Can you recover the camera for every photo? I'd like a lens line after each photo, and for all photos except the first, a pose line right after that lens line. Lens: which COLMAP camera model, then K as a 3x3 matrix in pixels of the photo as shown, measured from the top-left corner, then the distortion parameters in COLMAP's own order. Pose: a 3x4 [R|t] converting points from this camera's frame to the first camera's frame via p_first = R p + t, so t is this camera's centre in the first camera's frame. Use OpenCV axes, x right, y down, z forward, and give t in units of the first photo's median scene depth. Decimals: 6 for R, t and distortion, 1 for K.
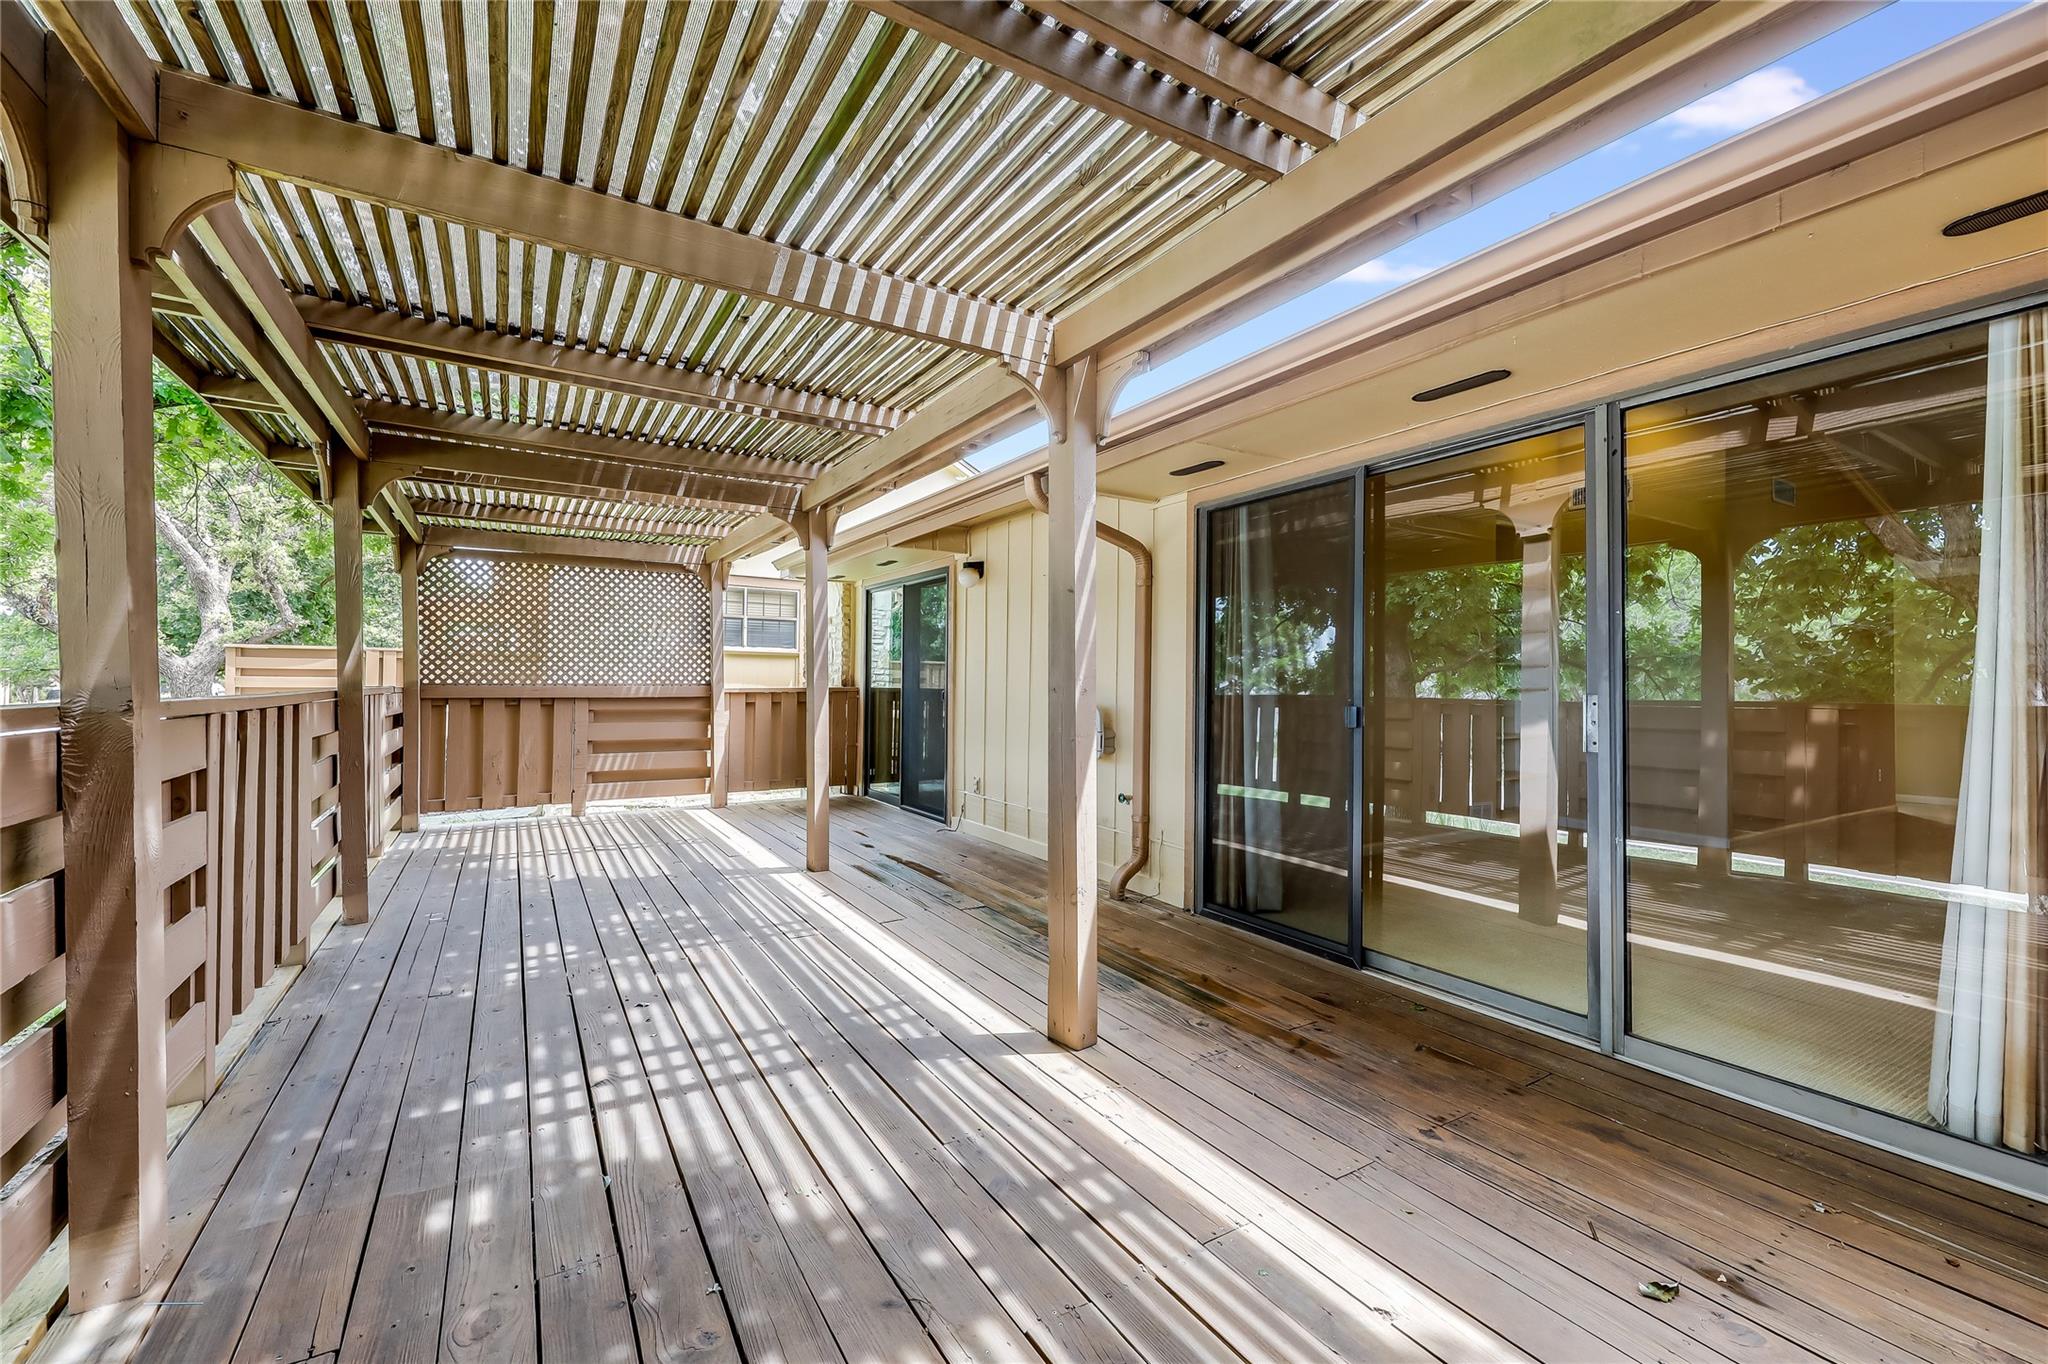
lens RADIAL K [[827.6, 0, 1014.0], [0, 827.6, 679.5], [0, 0, 1]] dist [-0.002149, -0.000026]
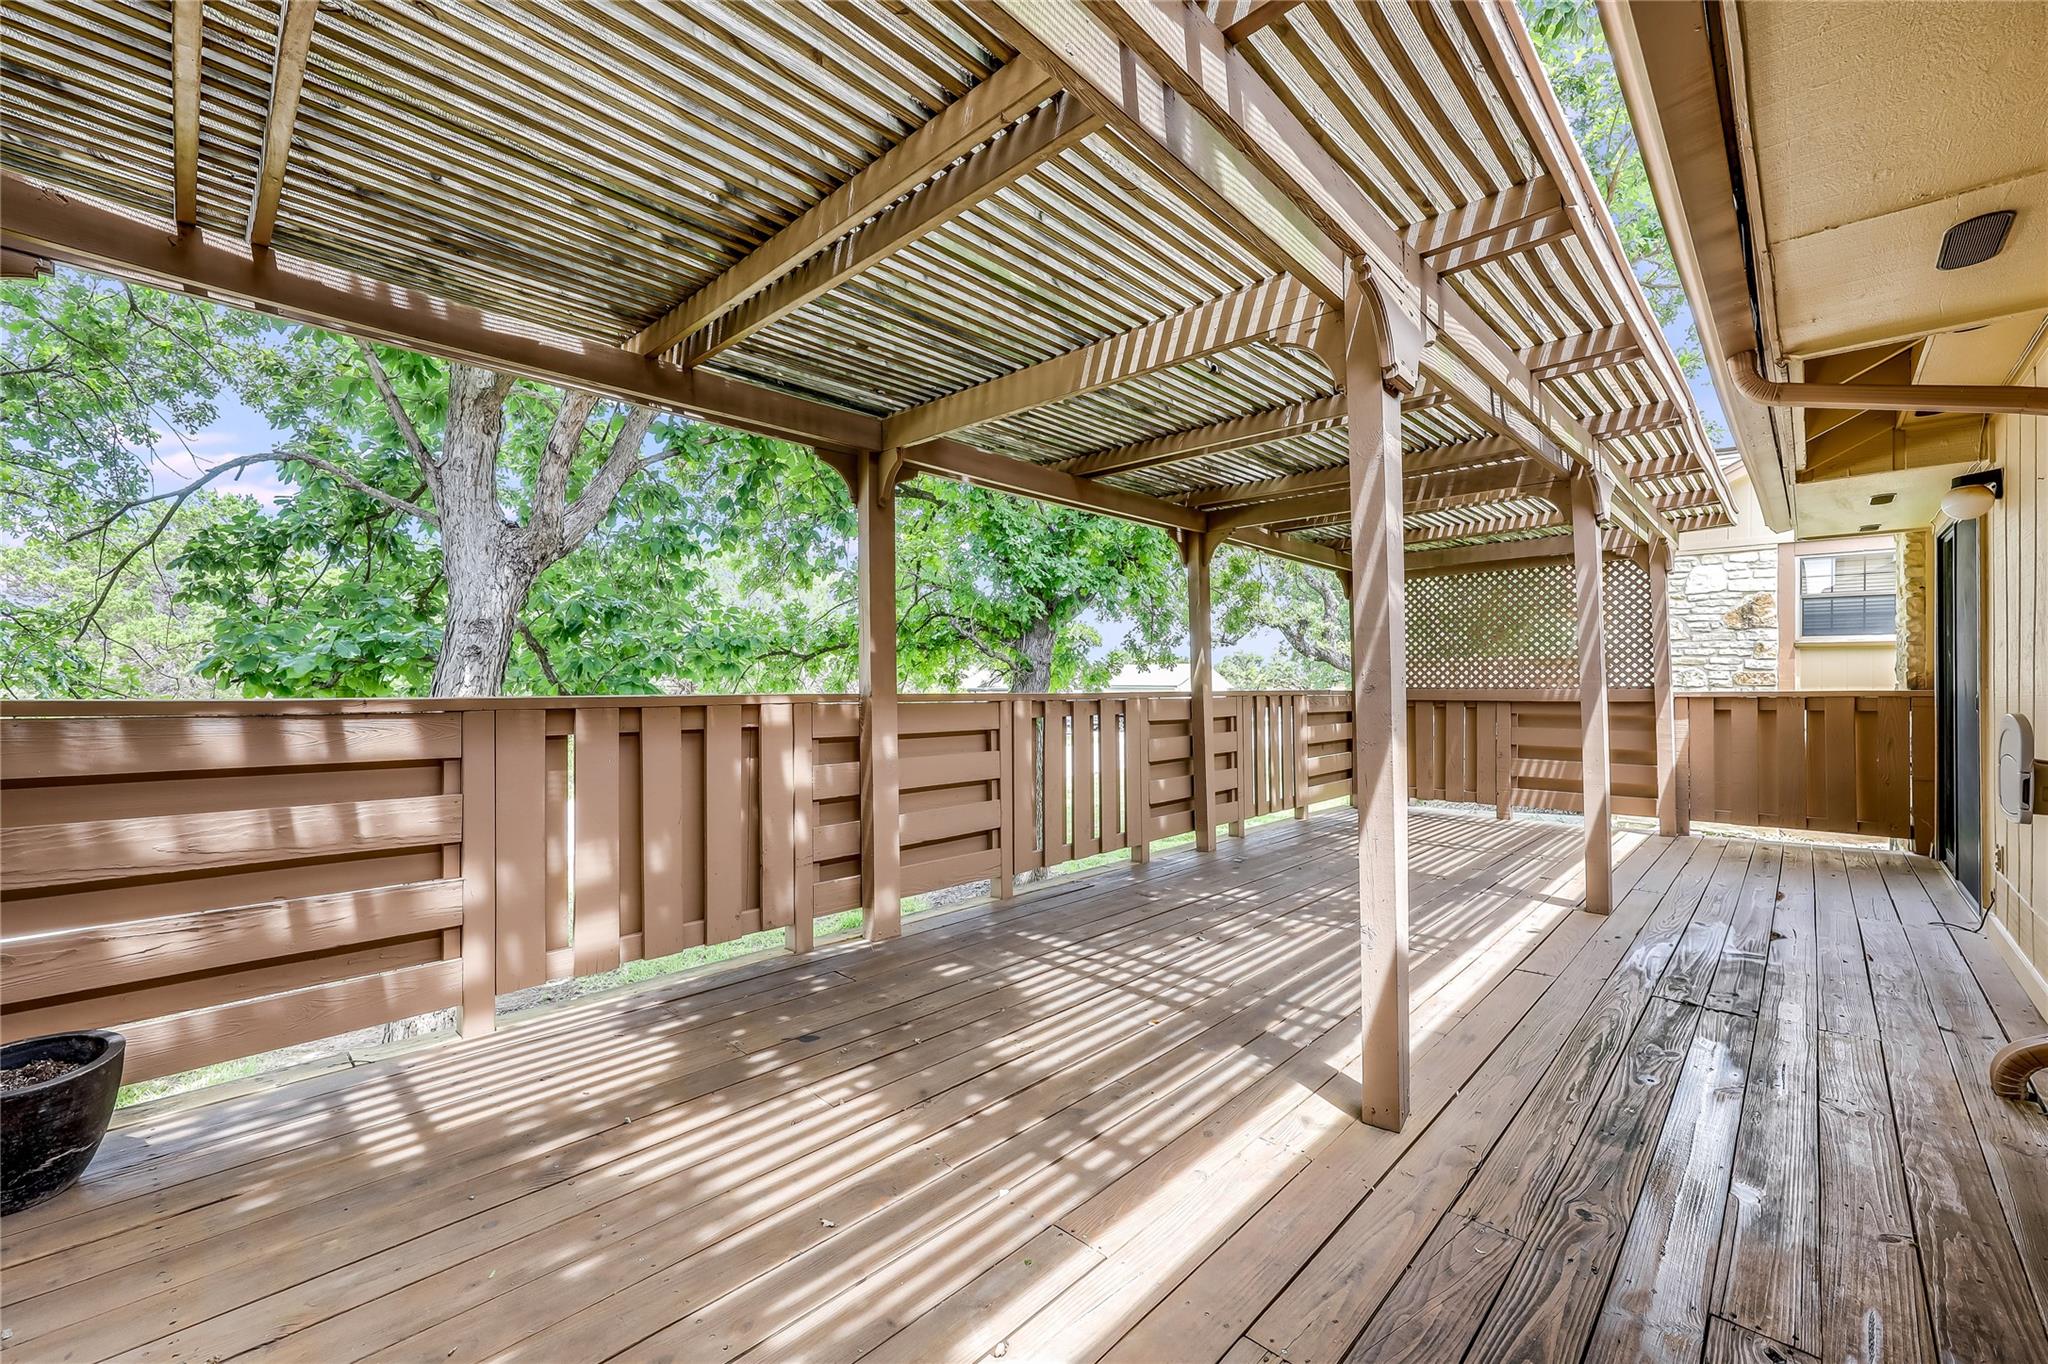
lens RADIAL K [[827.6, 0, 1014.5], [0, 827.6, 689.3], [0, 0, 1]] dist [-0.002149, -0.000026]
pose [[0.254186, -0.003568, -0.967149, 0.823670], [0.006989, 0.999974, -0.001852, 0.014818], [0.967130, -0.006289, 0.254205, 0.475106]]
